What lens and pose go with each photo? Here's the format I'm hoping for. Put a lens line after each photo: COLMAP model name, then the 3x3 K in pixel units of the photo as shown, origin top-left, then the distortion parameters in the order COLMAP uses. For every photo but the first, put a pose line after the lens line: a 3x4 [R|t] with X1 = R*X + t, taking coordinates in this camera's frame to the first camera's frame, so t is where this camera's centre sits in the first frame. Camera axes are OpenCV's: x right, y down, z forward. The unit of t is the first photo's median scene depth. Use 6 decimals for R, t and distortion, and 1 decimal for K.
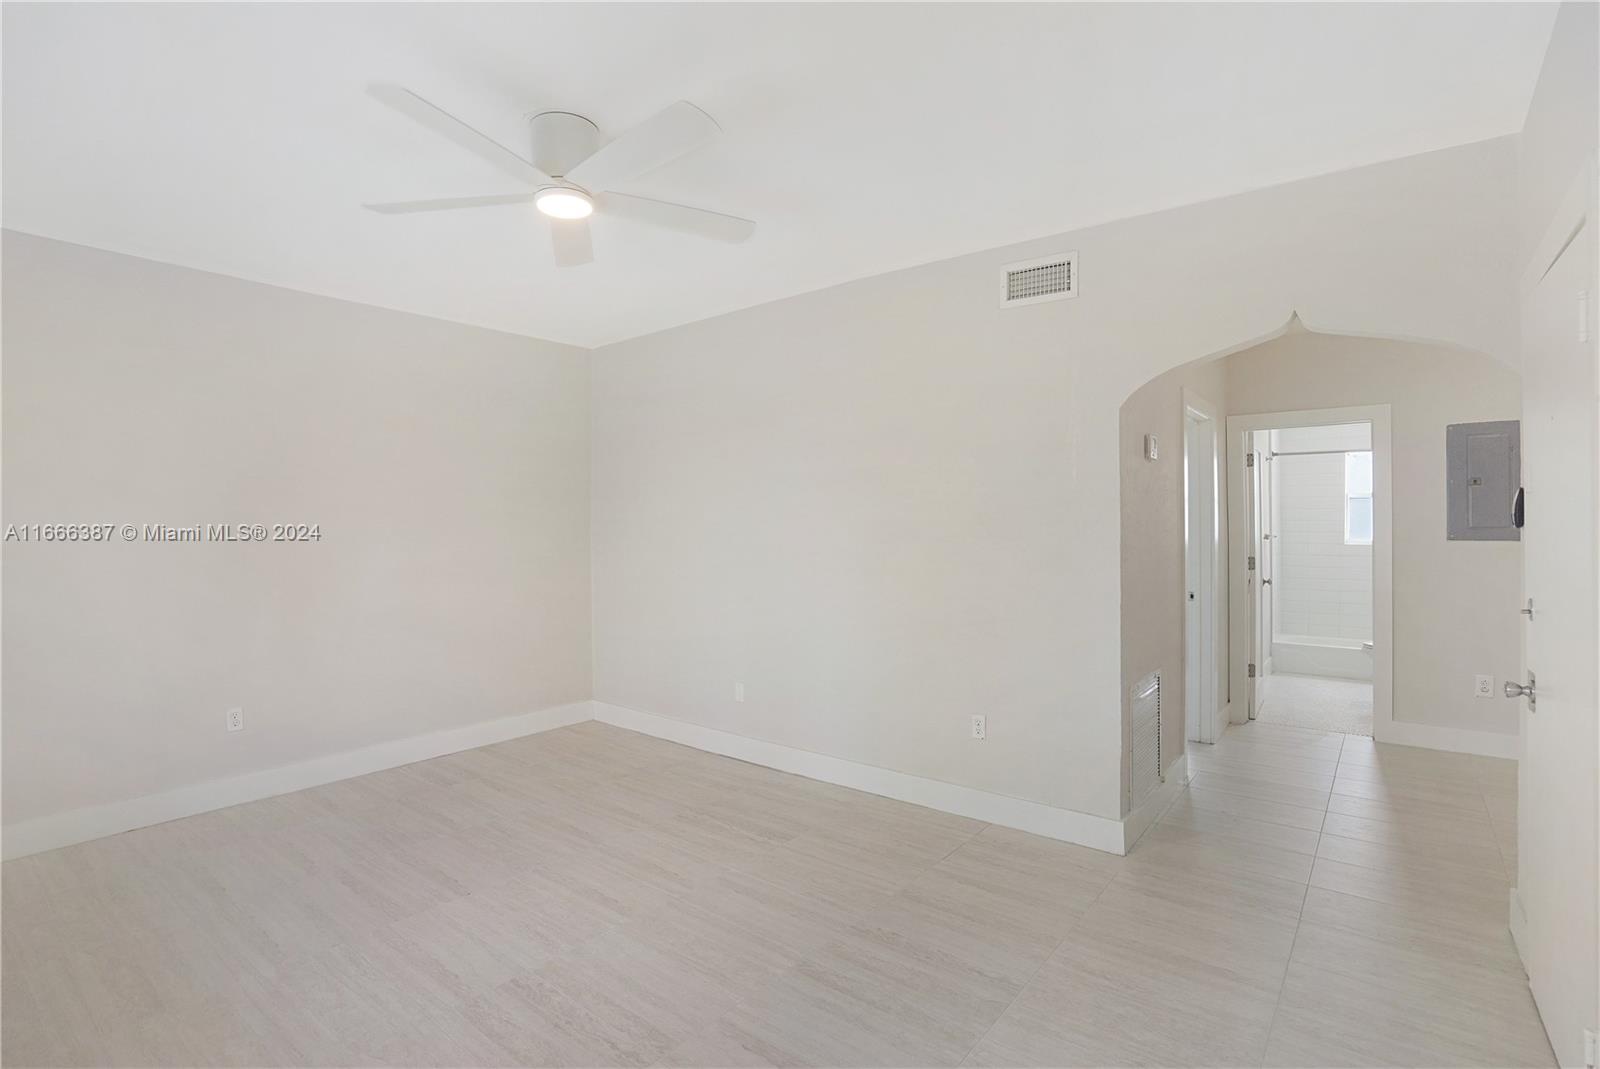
lens RADIAL K [[756.9, 0, 802.6], [0, 756.9, 530.5], [0, 0, 1]] dist [-0.032722, 0.008527]
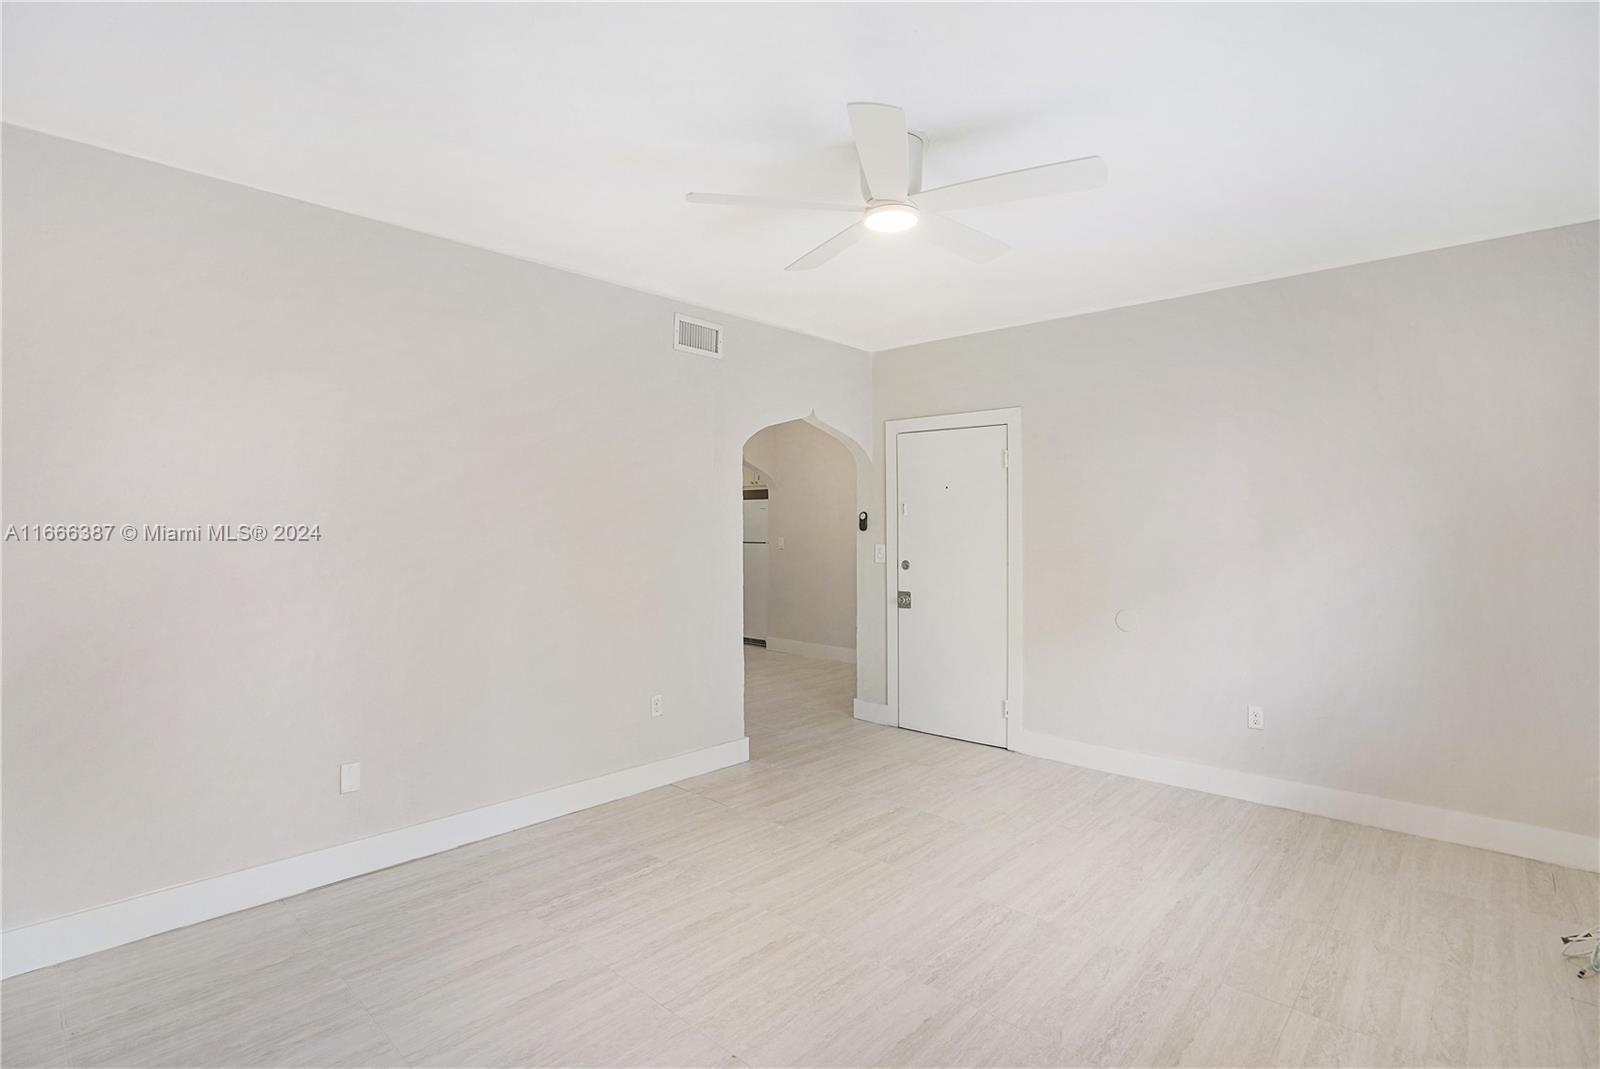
lens RADIAL K [[756.9, 0, 800.2], [0, 756.9, 527.4], [0, 0, 1]] dist [-0.032722, 0.008527]
pose [[0.088078, 0.005264, 0.996100, -0.921892], [0.004668, 0.999973, -0.005697, -0.002774], [-0.996103, 0.005152, 0.088051, 0.705932]]
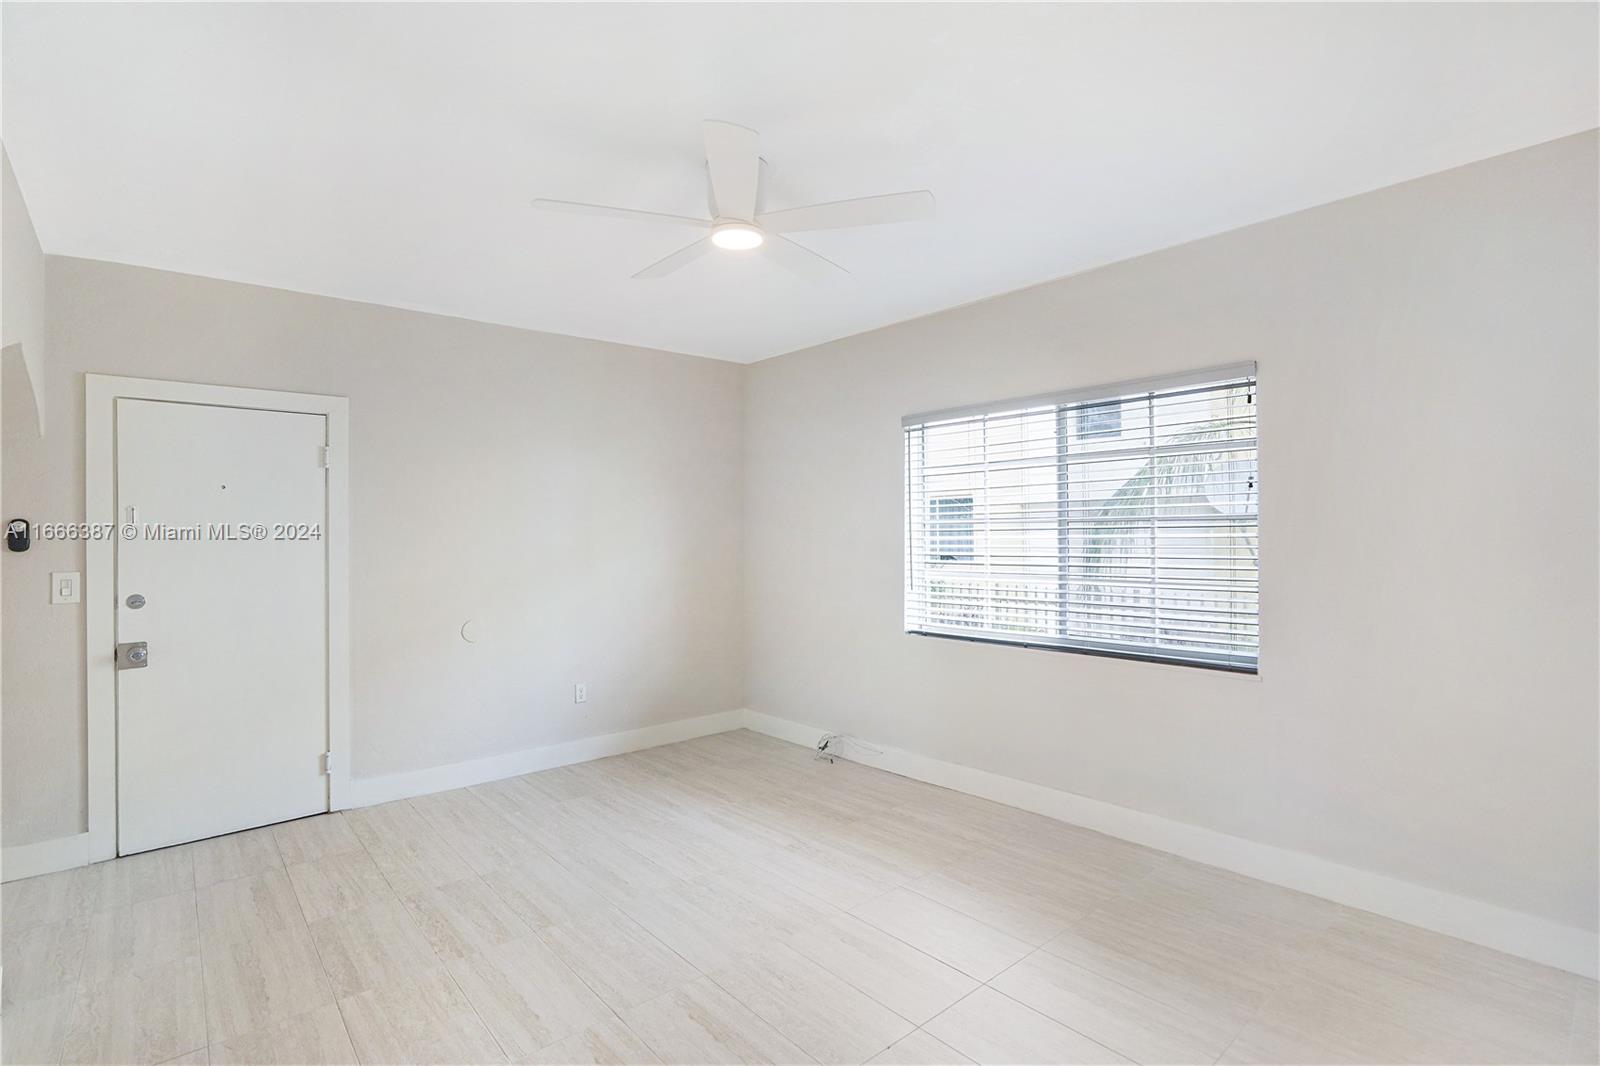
lens RADIAL K [[756.9, 0, 794.3], [0, 756.9, 536.1], [0, 0, 1]] dist [-0.032722, 0.008527]
pose [[-0.975727, 0.010668, 0.218730, -0.440437], [0.012909, 0.999878, 0.008817, -0.018569], [-0.218610, 0.011426, -0.975746, 1.390886]]
